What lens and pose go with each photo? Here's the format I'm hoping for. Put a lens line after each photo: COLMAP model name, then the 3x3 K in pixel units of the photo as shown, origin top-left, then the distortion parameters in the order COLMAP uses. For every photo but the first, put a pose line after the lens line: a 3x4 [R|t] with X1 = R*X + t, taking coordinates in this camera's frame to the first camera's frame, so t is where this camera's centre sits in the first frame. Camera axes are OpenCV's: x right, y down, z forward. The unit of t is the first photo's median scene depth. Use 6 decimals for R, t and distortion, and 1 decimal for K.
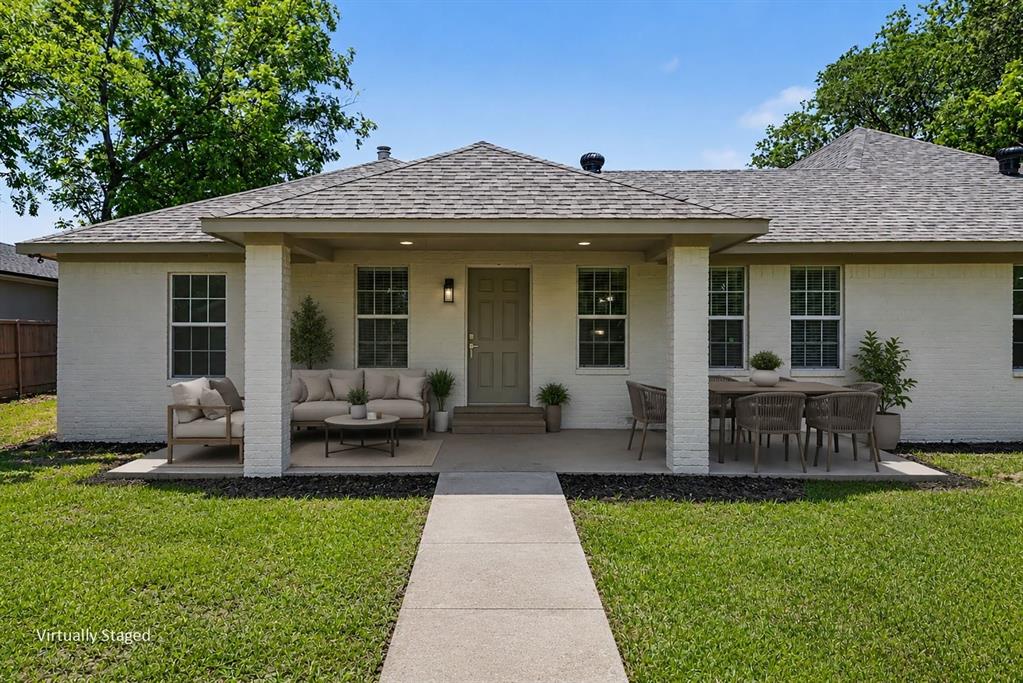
lens RADIAL K [[436.1, 0, 510.6], [0, 436.1, 338.4], [0, 0, 1]] dist [0.001851, 0.000155]
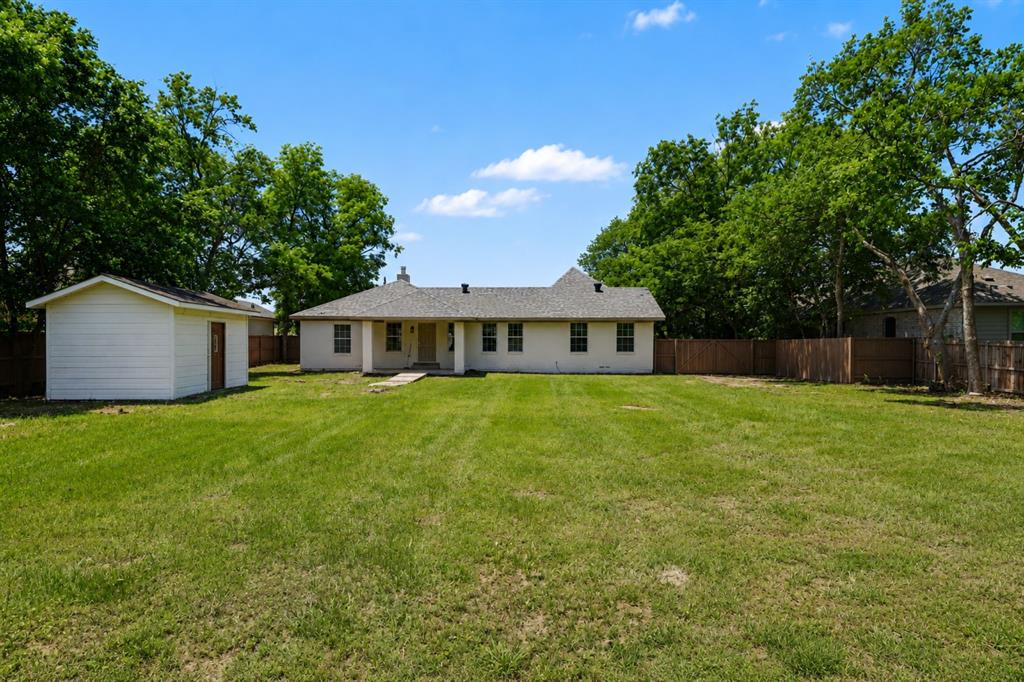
lens RADIAL K [[436.6, 0, 511.1], [0, 436.6, 337.9], [0, 0, 1]] dist [0.001851, 0.000155]
pose [[0.994336, 0.002689, -0.106247, 0.615514], [-0.006191, 0.999448, -0.032647, 0.040993], [0.106101, 0.033119, 0.993804, -1.469507]]
